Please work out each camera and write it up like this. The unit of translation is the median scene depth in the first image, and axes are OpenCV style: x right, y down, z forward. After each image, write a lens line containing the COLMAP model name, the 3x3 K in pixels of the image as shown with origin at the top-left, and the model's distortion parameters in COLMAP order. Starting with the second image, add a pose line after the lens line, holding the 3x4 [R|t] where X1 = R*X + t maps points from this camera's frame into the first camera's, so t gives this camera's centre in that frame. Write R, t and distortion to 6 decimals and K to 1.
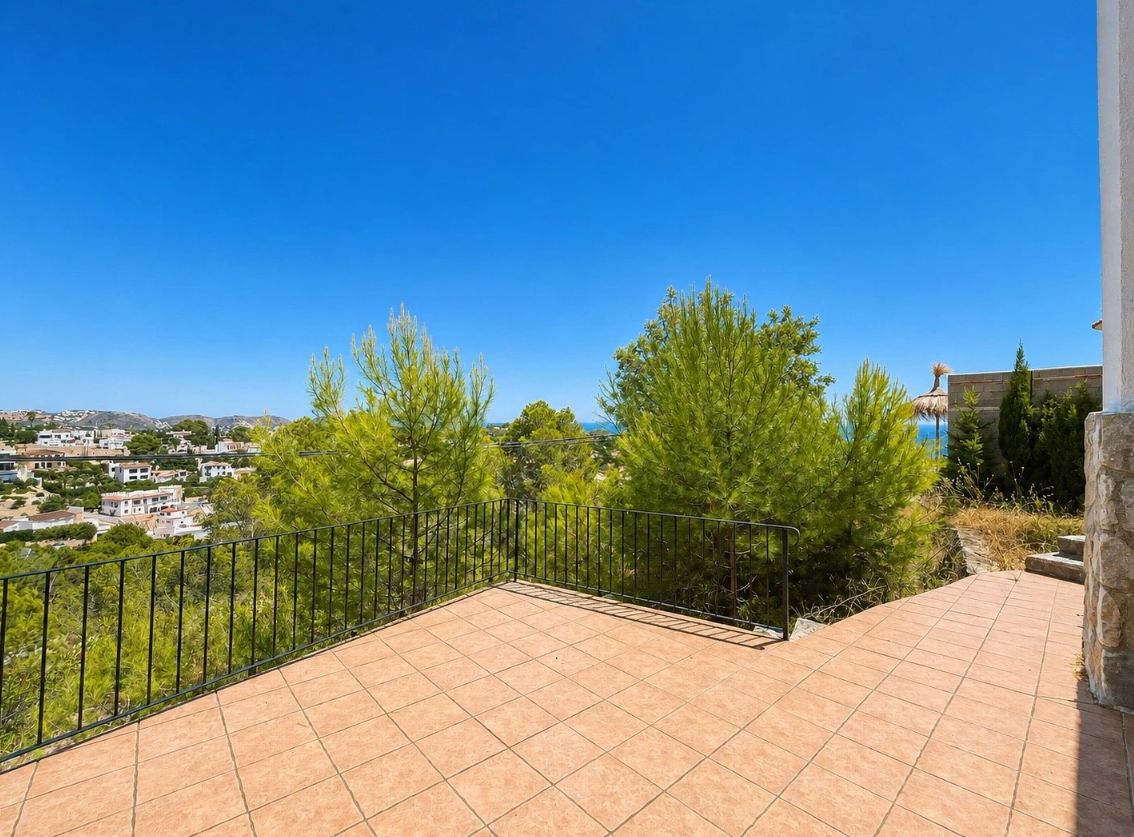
lens RADIAL K [[461.5, 0, 571.0], [0, 461.5, 420.9], [0, 0, 1]] dist [0.000395, 0.000106]
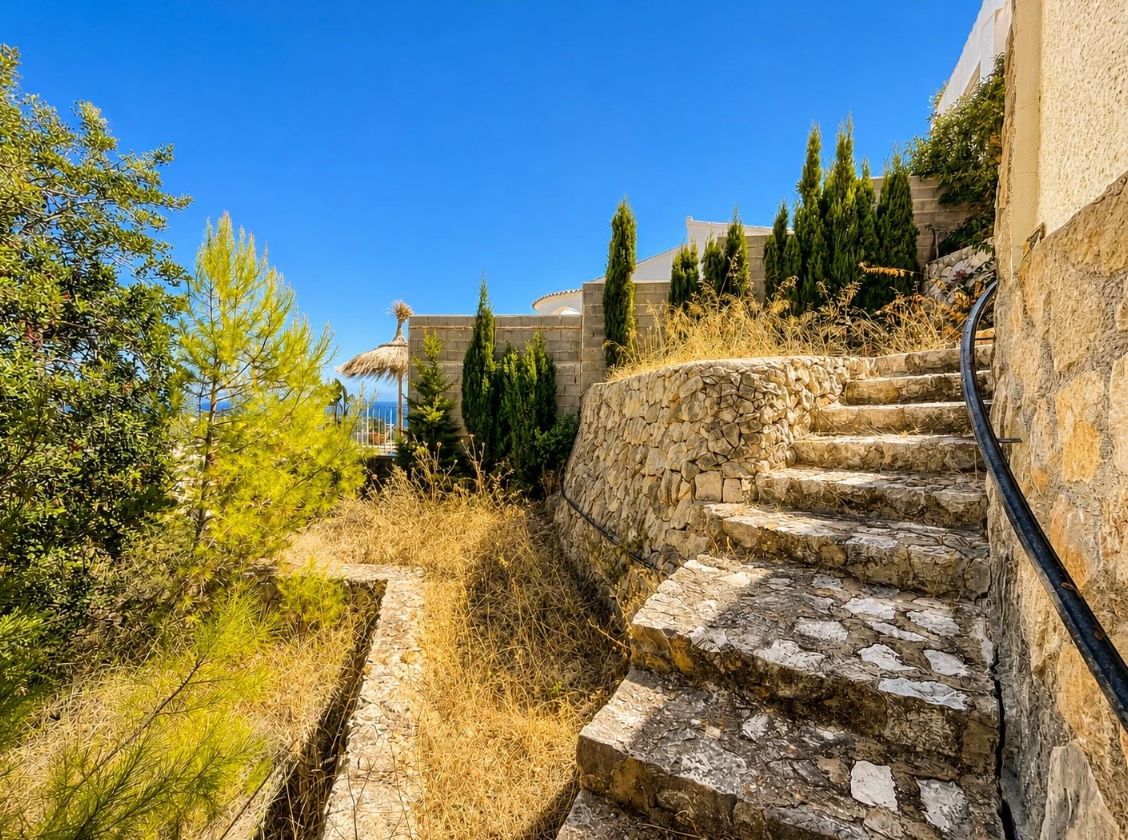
lens RADIAL K [[465.8, 0, 564.7], [0, 465.8, 415.3], [0, 0, 1]] dist [-0.000637, 0.000022]
pose [[0.573133, -0.013098, 0.819358, 0.295529], [-0.024060, 0.999172, 0.032803, 0.020565], [-0.819109, -0.038515, 0.572343, 0.313871]]
